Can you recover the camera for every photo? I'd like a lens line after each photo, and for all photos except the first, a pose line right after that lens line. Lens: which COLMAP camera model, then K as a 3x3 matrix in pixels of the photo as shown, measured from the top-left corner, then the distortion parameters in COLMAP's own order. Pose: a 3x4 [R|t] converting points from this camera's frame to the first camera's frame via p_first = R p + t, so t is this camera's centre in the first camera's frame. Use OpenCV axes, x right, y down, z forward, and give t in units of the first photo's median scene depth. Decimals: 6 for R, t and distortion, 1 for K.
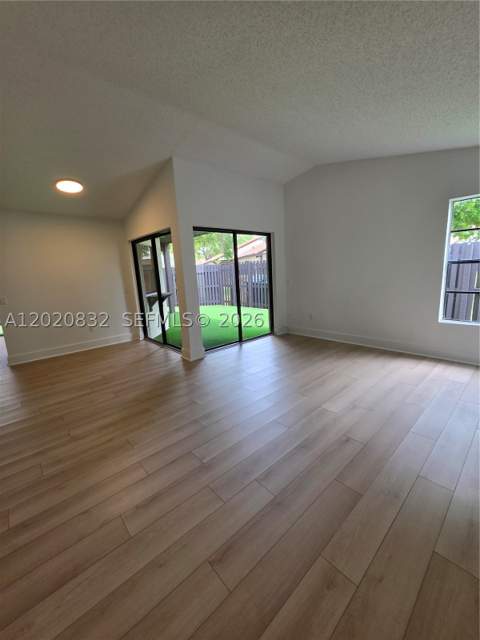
lens RADIAL K [[258.6, 0, 243.3], [0, 258.6, 317.9], [0, 0, 1]] dist [-0.002858, 0.000330]
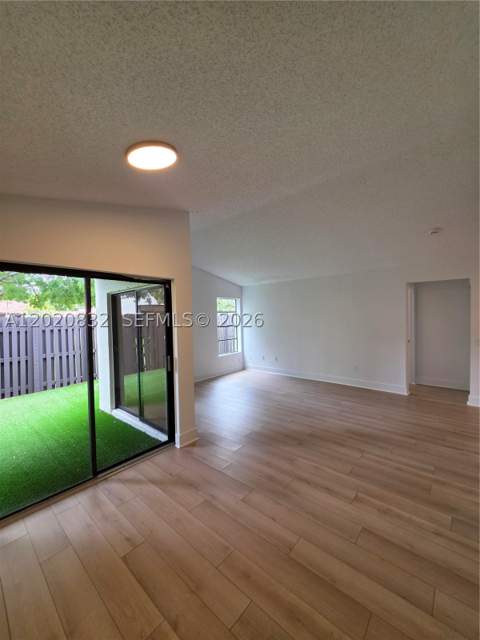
lens RADIAL K [[258.6, 0, 238.6], [0, 258.6, 318.5], [0, 0, 1]] dist [-0.002858, 0.000330]
pose [[-0.103593, 0.039949, 0.993817, -1.511459], [0.221037, 0.975132, -0.016157, -0.248678], [-0.969748, 0.217997, -0.109847, 1.261314]]
